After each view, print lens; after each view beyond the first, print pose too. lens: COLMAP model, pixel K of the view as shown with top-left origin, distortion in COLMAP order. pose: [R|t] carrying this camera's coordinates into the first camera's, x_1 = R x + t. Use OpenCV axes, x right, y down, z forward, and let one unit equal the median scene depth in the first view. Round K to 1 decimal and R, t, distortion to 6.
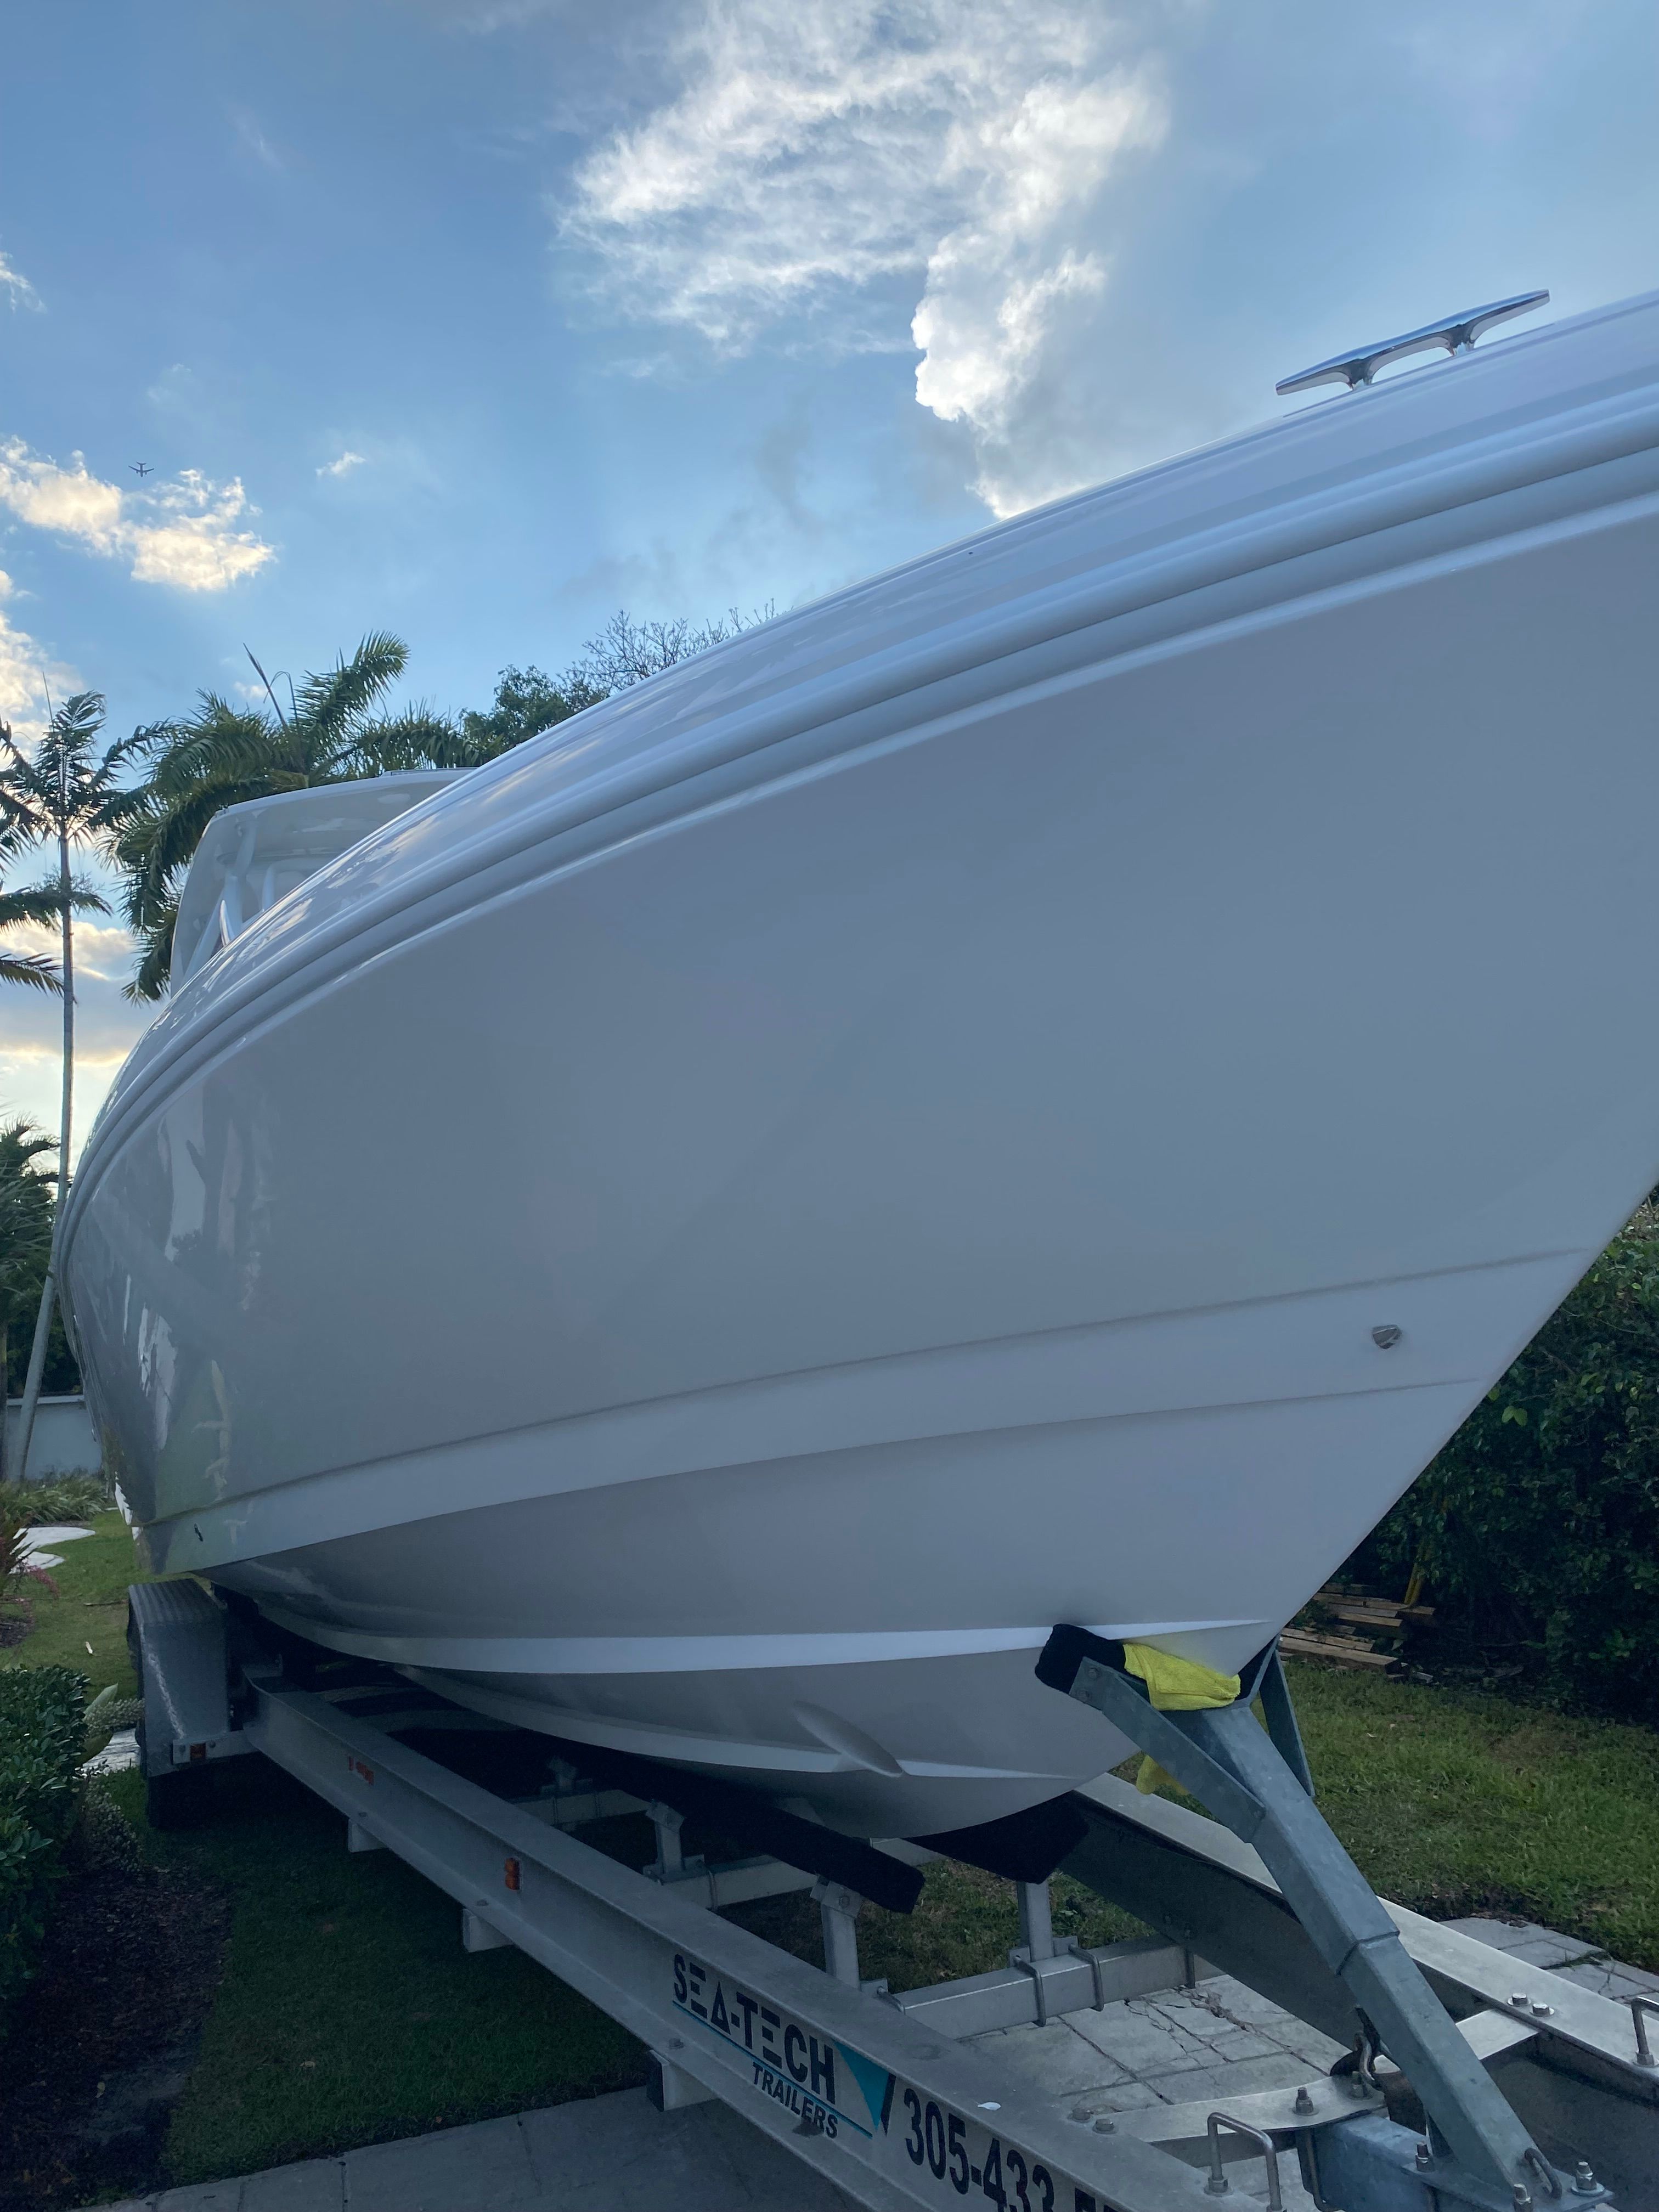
lens RADIAL K [[1645.6, 0, 805.6], [0, 1645.6, 1090.0], [0, 0, 1]] dist [-0.004382, 0.009693]
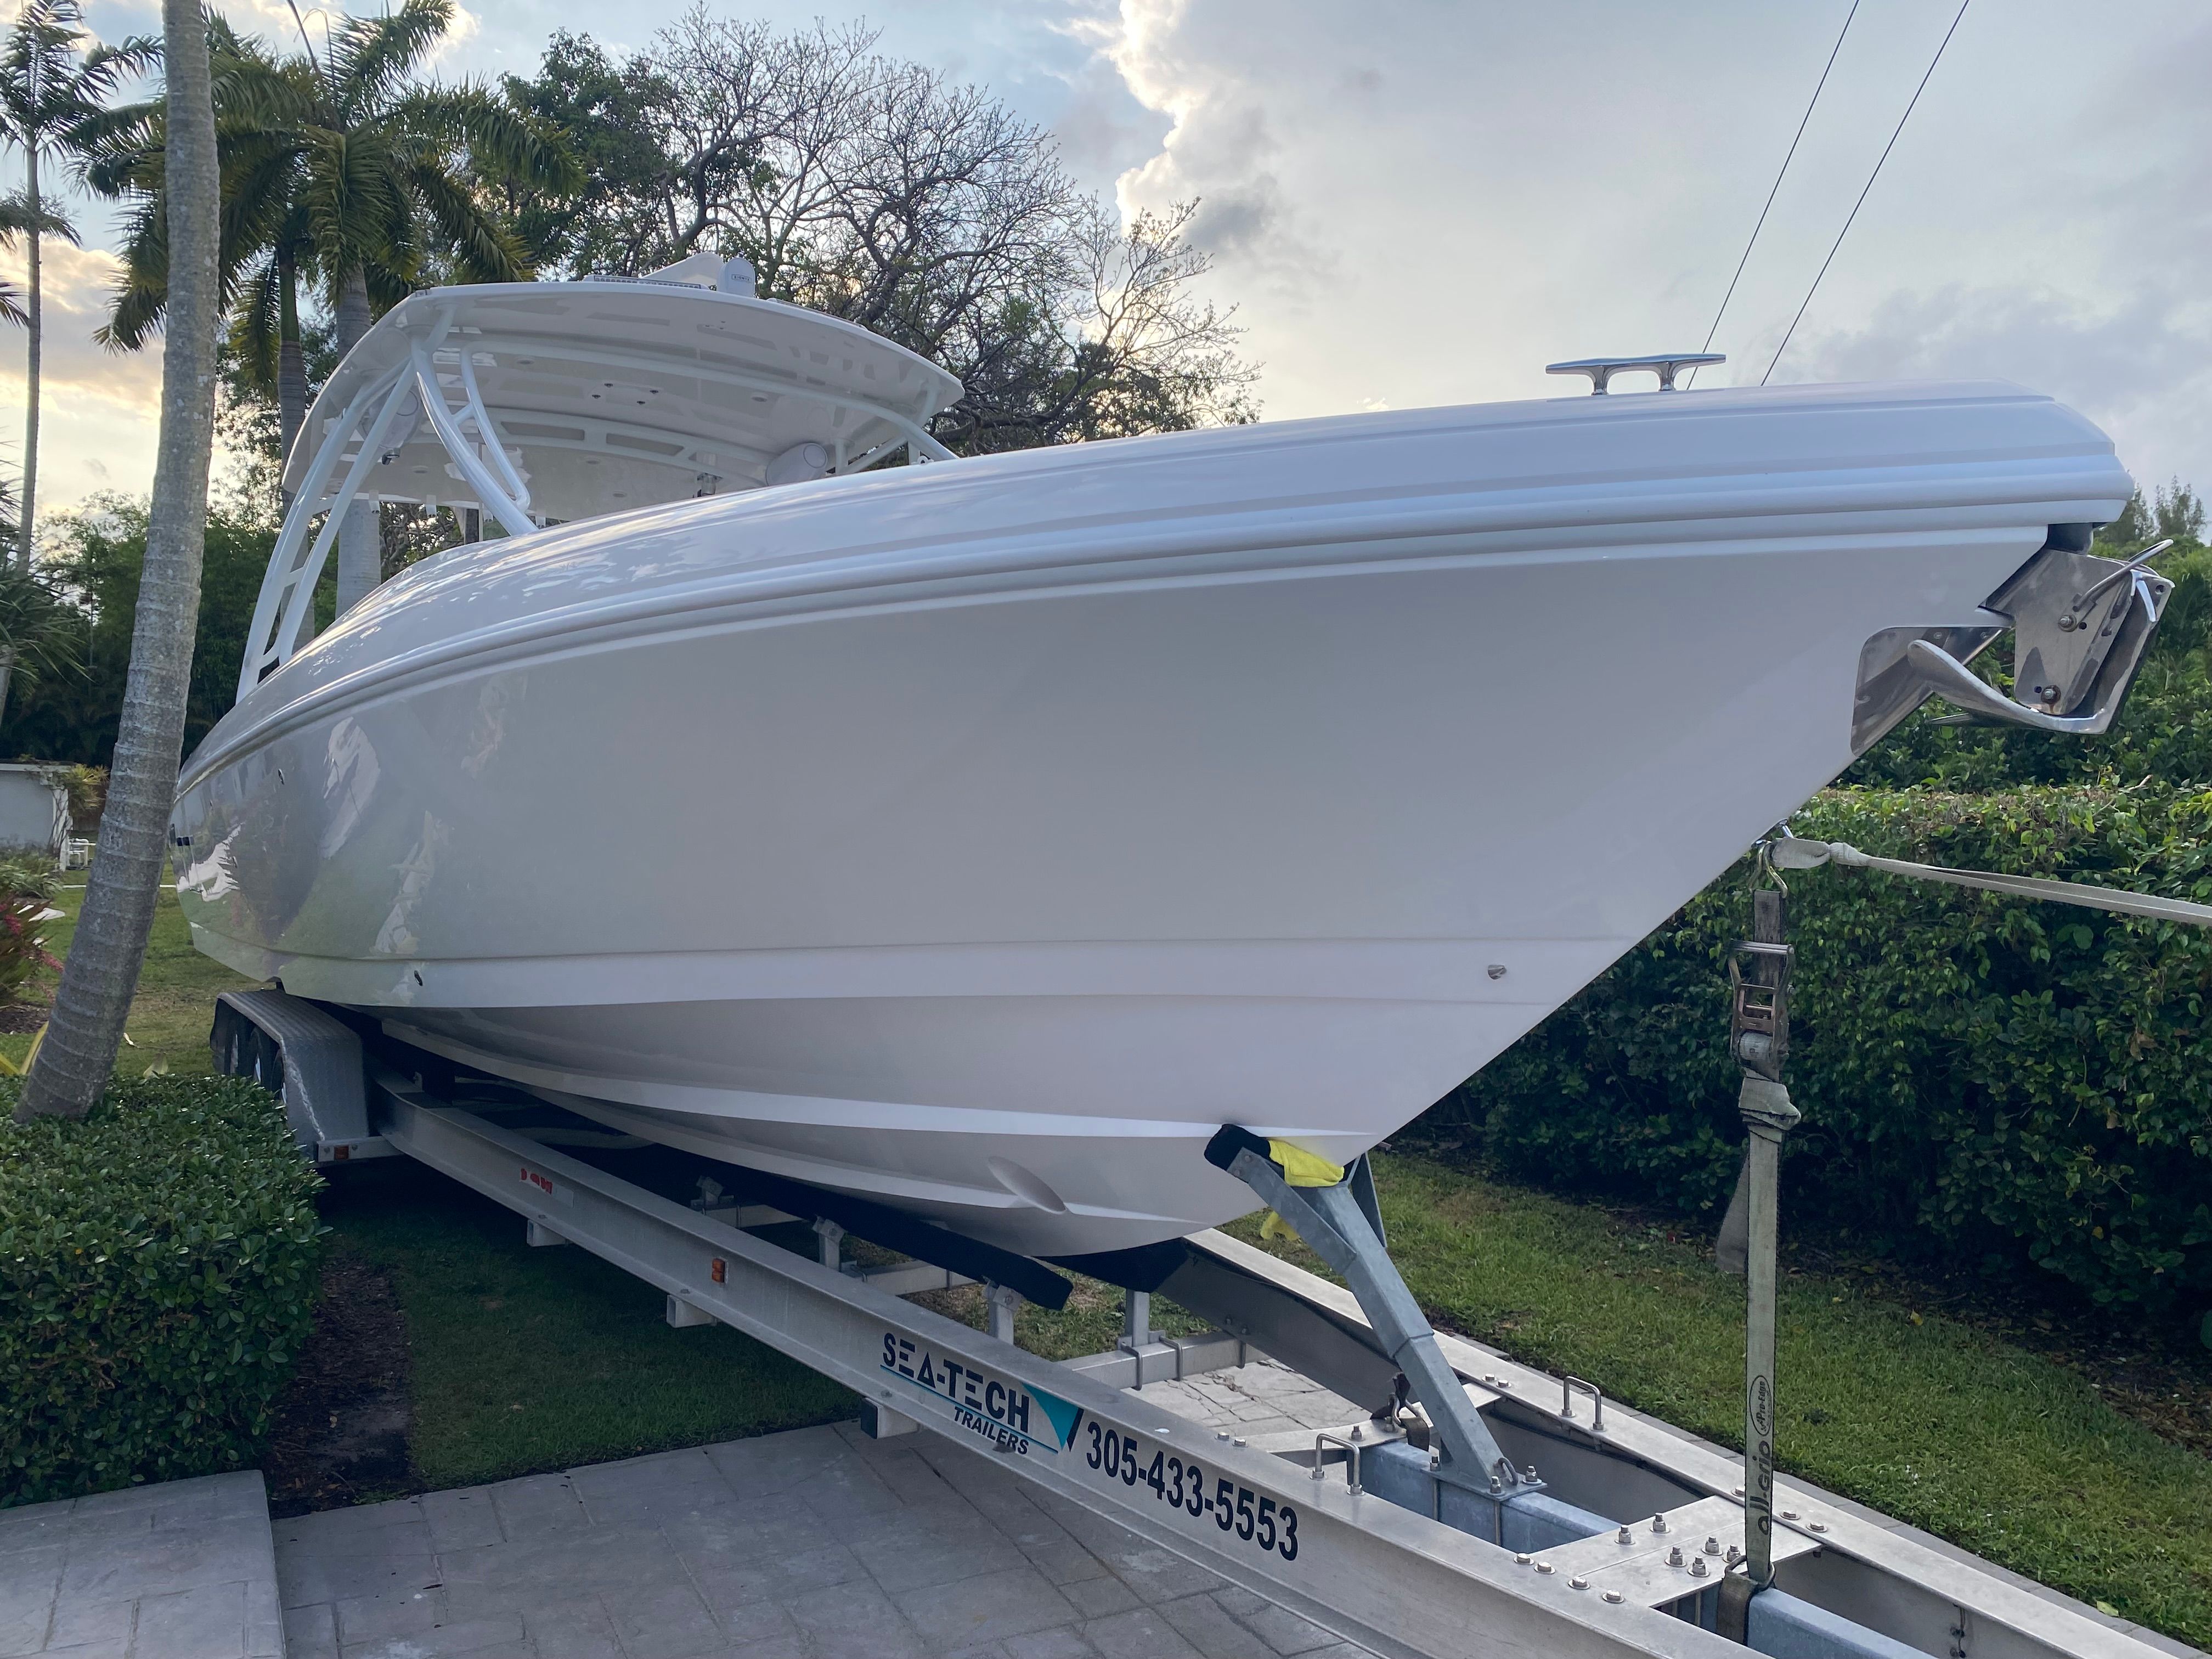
lens RADIAL K [[1633.3, 0, 1106.0], [0, 1633.3, 829.5], [0, 0, 1]] dist [0.043585, -0.096476]
pose [[0.977367, 0.091991, 0.190501, -0.180841], [-0.124088, 0.978612, 0.164073, -0.107931], [-0.171333, -0.183999, 0.967879, -0.228648]]
